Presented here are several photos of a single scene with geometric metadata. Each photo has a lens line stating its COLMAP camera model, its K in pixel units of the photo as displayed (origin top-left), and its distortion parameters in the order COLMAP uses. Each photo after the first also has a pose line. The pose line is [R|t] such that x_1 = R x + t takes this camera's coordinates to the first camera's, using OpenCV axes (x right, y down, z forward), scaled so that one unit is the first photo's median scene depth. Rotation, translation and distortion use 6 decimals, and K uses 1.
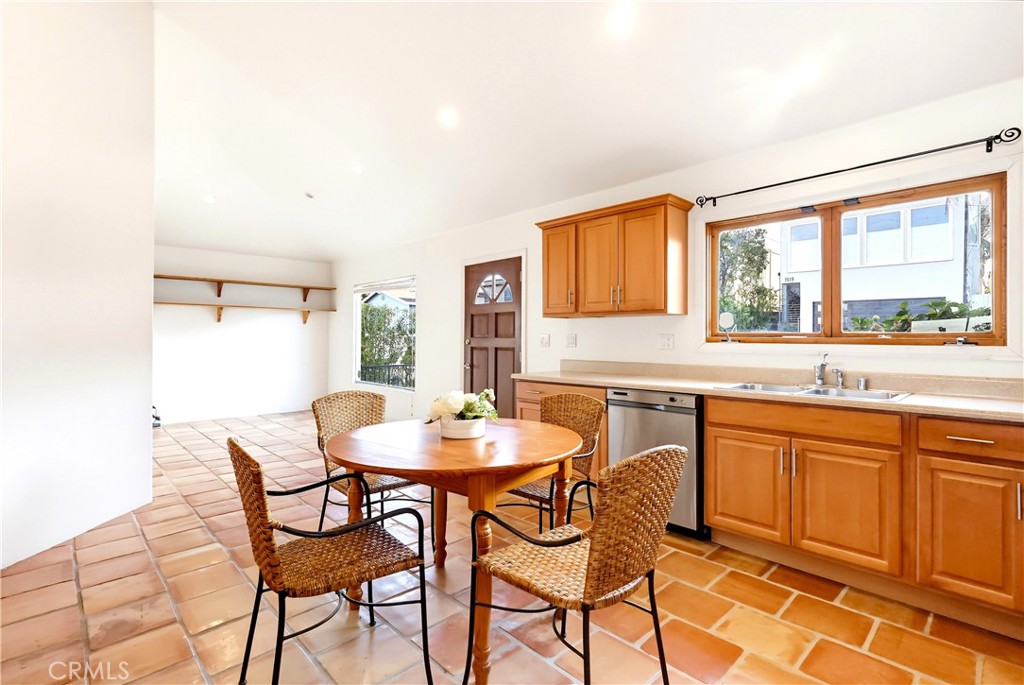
lens RADIAL K [[477.9, 0, 512.0], [0, 477.9, 342.5], [0, 0, 1]] dist [-0.002301, -0.000418]
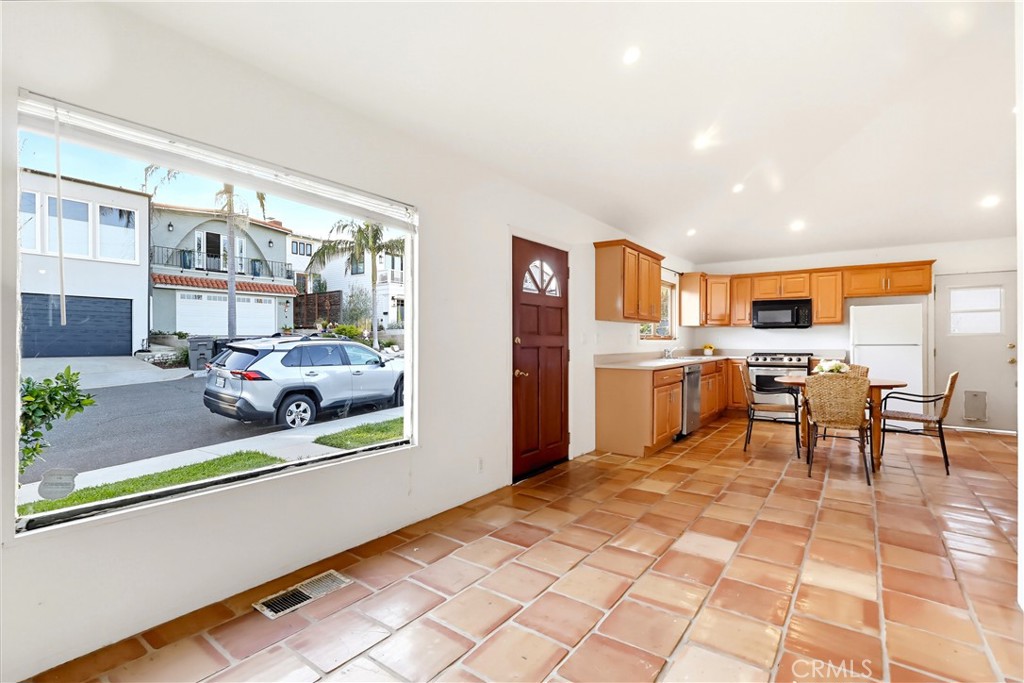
lens RADIAL K [[477.9, 0, 512.0], [0, 477.9, 341.5], [0, 0, 1]] dist [-0.002301, -0.000418]
pose [[-0.169695, -0.002611, 0.985493, -0.643969], [0.009718, 0.999943, 0.004322, -0.002453], [-0.985449, 0.010310, -0.169660, 0.893524]]
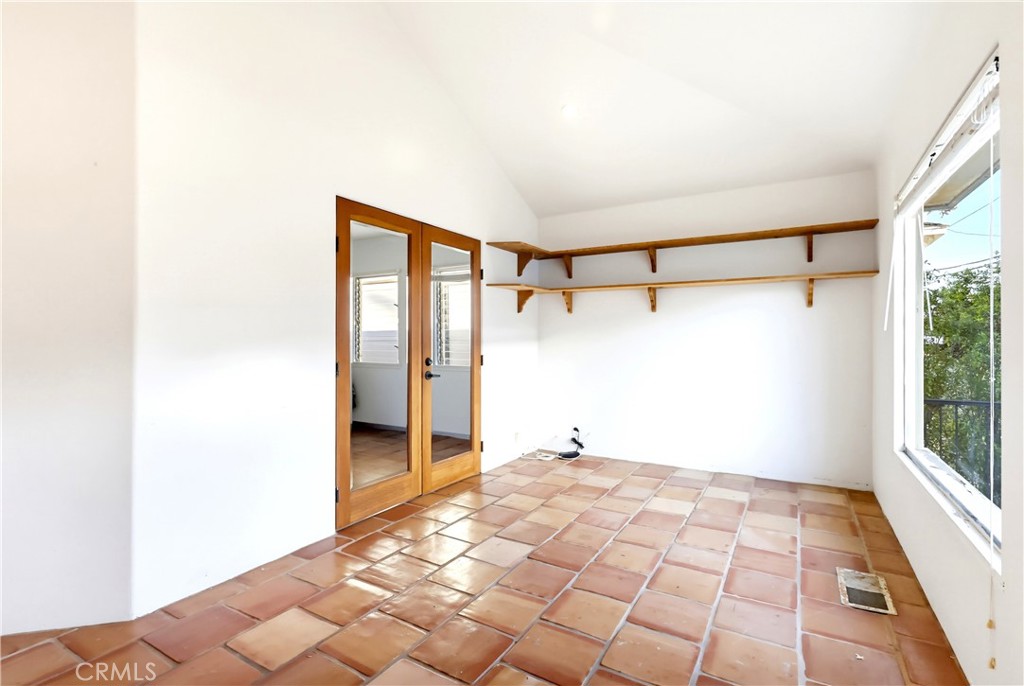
lens RADIAL K [[477.9, 0, 512.0], [0, 477.9, 343.0], [0, 0, 1]] dist [-0.002301, -0.000418]
pose [[0.268511, 0.002086, -0.963274, -0.054198], [-0.013956, 0.999901, -0.001724, 0.003189], [0.963175, 0.013907, 0.268514, 0.657359]]
